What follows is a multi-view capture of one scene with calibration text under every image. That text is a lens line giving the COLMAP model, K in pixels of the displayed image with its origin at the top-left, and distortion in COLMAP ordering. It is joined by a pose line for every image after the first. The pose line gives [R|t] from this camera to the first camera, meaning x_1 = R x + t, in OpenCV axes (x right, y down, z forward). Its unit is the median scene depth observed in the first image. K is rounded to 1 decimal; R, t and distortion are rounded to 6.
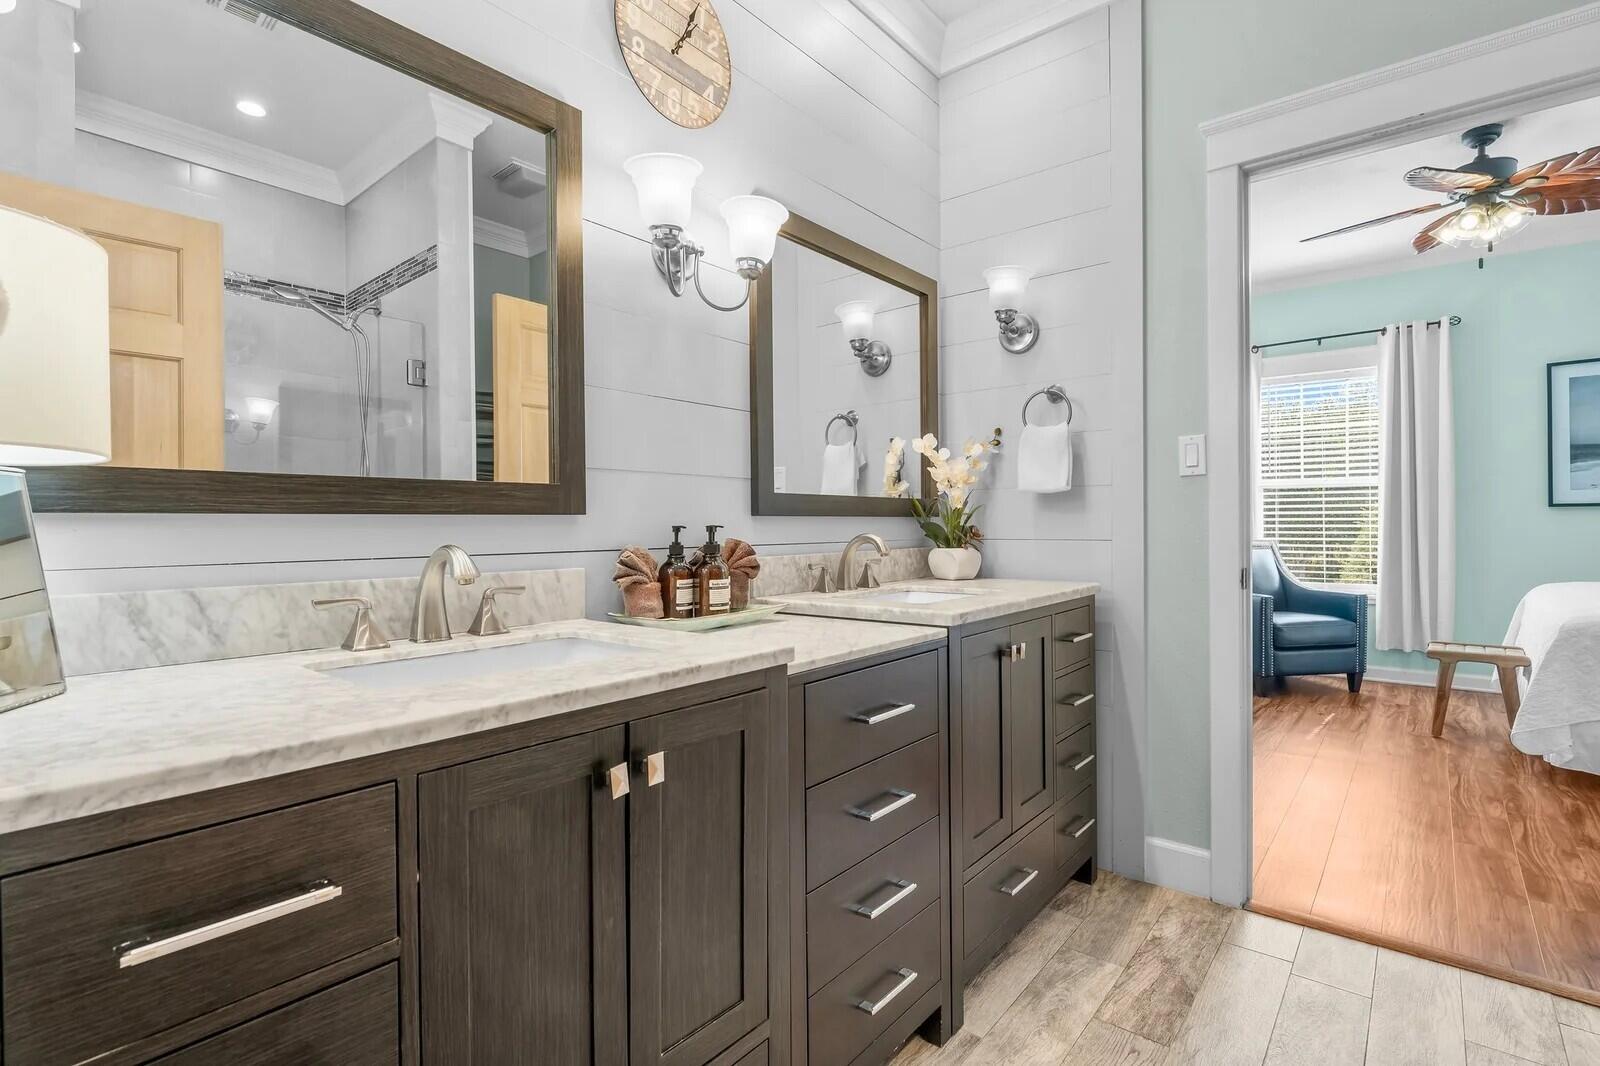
lens RADIAL K [[801.7, 0, 800.0], [0, 801.7, 533.0], [0, 0, 1]] dist [-0.002785, -0.000409]
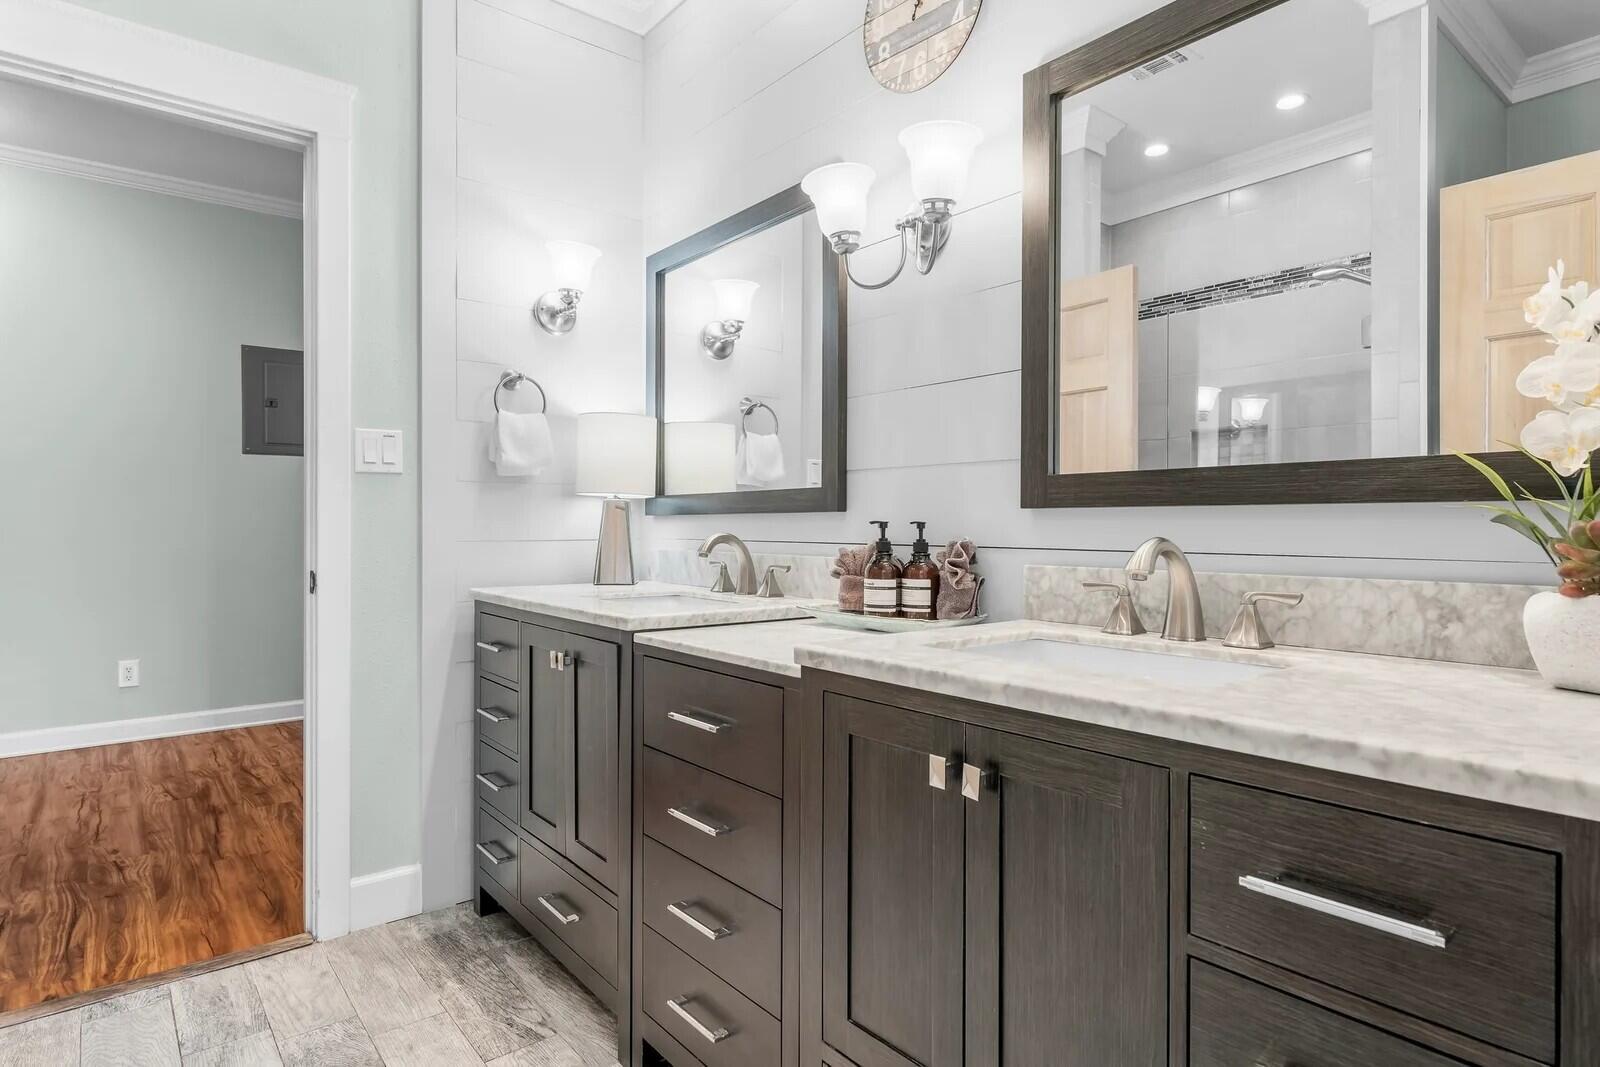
lens RADIAL K [[822.5, 0, 802.9], [0, 822.5, 551.4], [0, 0, 1]] dist [-0.004219, -0.001146]
pose [[-0.183102, 0.044719, -0.982076, 0.806240], [-0.001222, 0.998954, 0.045716, -0.017353], [0.983093, 0.009571, -0.182855, 1.011802]]
